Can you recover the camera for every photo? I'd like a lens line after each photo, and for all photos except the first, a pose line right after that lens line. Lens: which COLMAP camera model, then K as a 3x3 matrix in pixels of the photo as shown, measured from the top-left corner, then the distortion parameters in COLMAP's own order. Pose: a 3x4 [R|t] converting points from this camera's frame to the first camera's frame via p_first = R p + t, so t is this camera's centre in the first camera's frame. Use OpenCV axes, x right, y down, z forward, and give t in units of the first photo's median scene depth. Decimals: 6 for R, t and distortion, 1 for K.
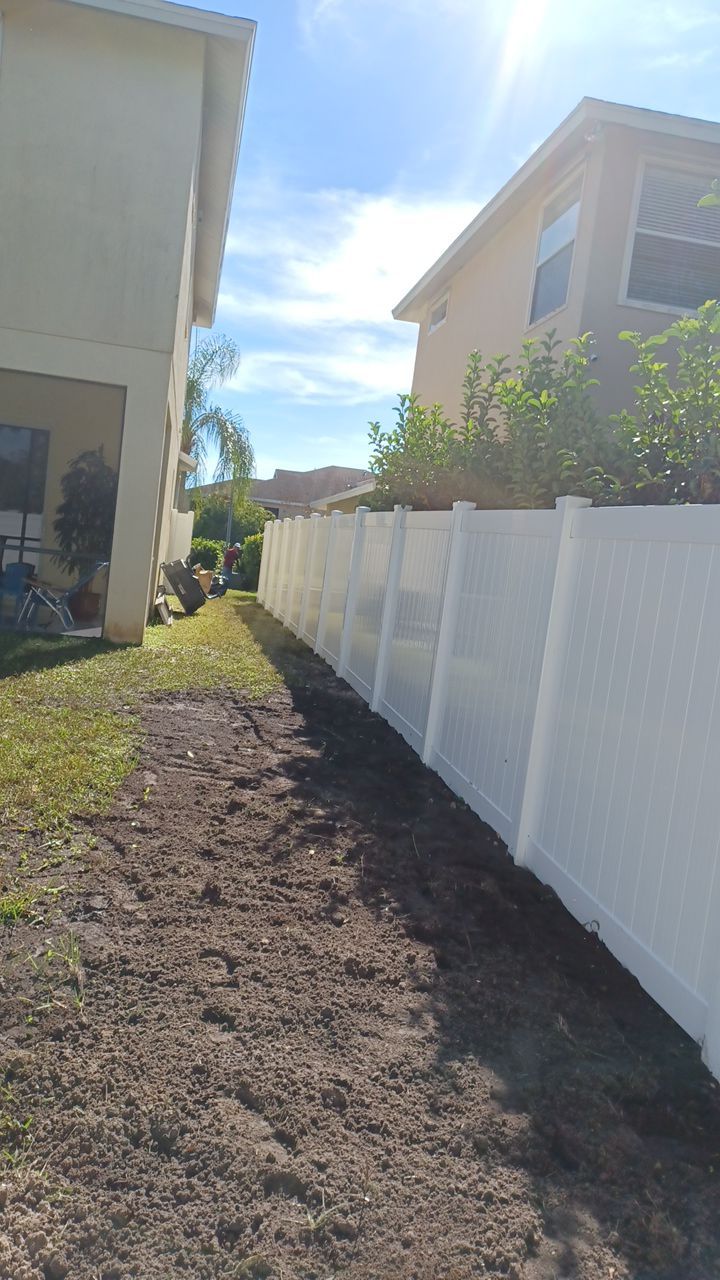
lens RADIAL K [[944.5, 0, 357.8], [0, 944.5, 646.8], [0, 0, 1]] dist [0.033805, -0.017918]
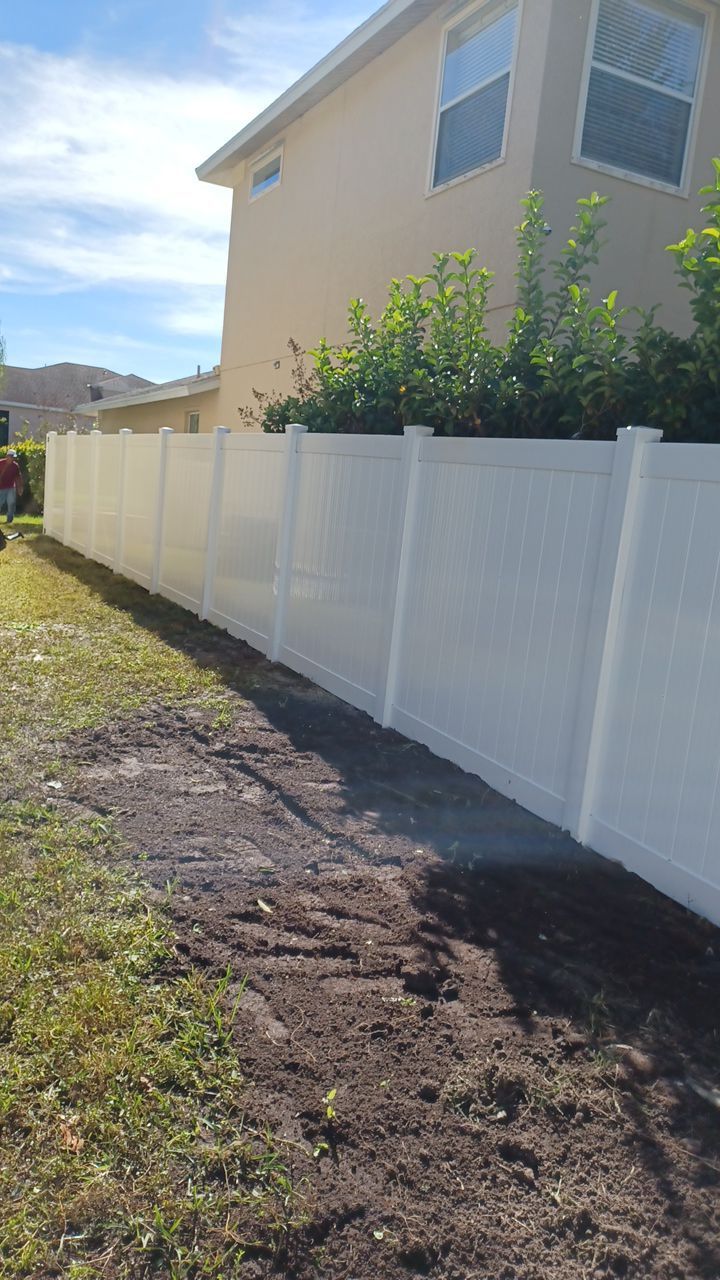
lens RADIAL K [[944.5, 0, 350.3], [0, 944.5, 636.9], [0, 0, 1]] dist [0.033805, -0.017918]
pose [[0.960010, -0.061596, 0.273106, -0.144723], [0.036707, 0.994769, 0.095330, -0.048869], [-0.277550, -0.081492, 0.957249, 0.258254]]
